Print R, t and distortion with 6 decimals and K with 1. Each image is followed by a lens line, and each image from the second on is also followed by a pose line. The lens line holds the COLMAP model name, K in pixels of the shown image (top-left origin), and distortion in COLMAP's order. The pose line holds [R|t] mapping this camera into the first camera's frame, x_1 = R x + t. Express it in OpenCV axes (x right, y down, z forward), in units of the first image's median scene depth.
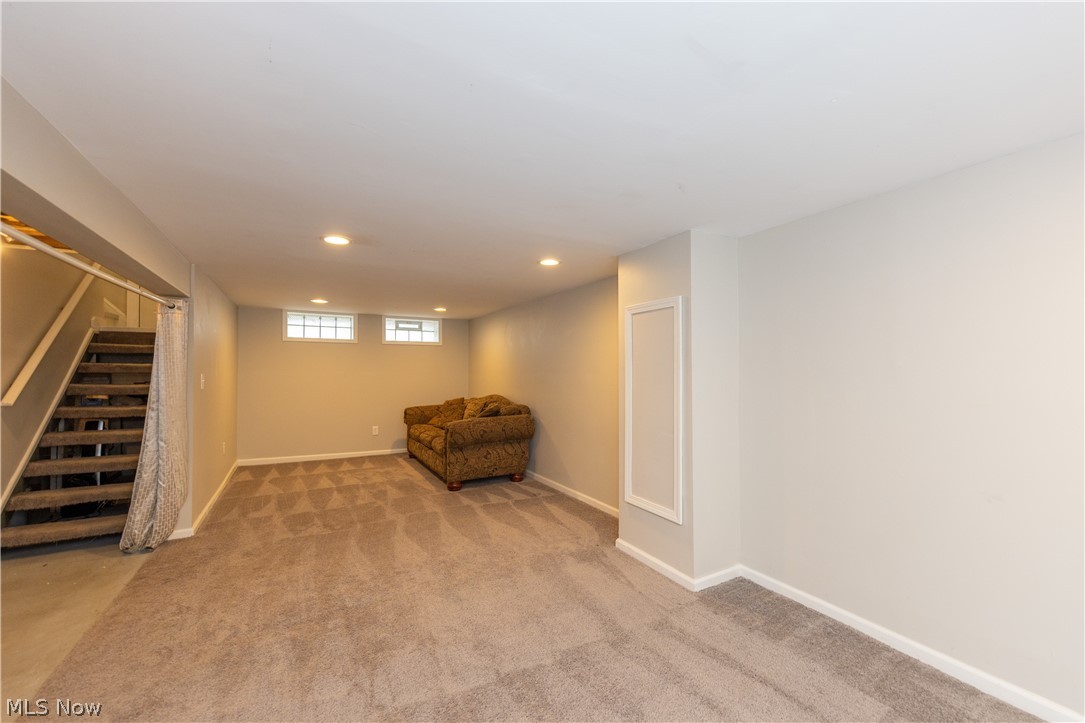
lens RADIAL K [[424.3, 0, 538.0], [0, 424.3, 367.4], [0, 0, 1]] dist [0.003111, 0.000527]
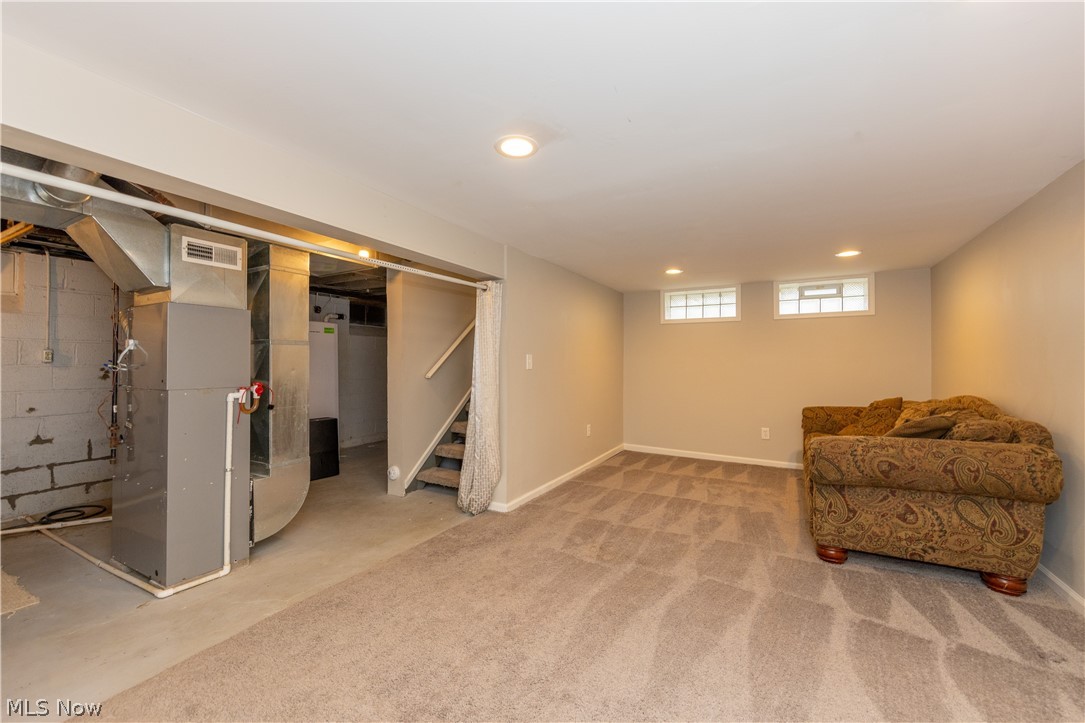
lens RADIAL K [[424.3, 0, 552.3], [0, 424.3, 359.9], [0, 0, 1]] dist [0.003111, 0.000527]
pose [[0.542846, -0.007669, -0.839797, 0.076243], [0.007031, 0.999965, -0.004587, 0.026072], [0.839803, -0.003415, 0.542881, 0.391092]]
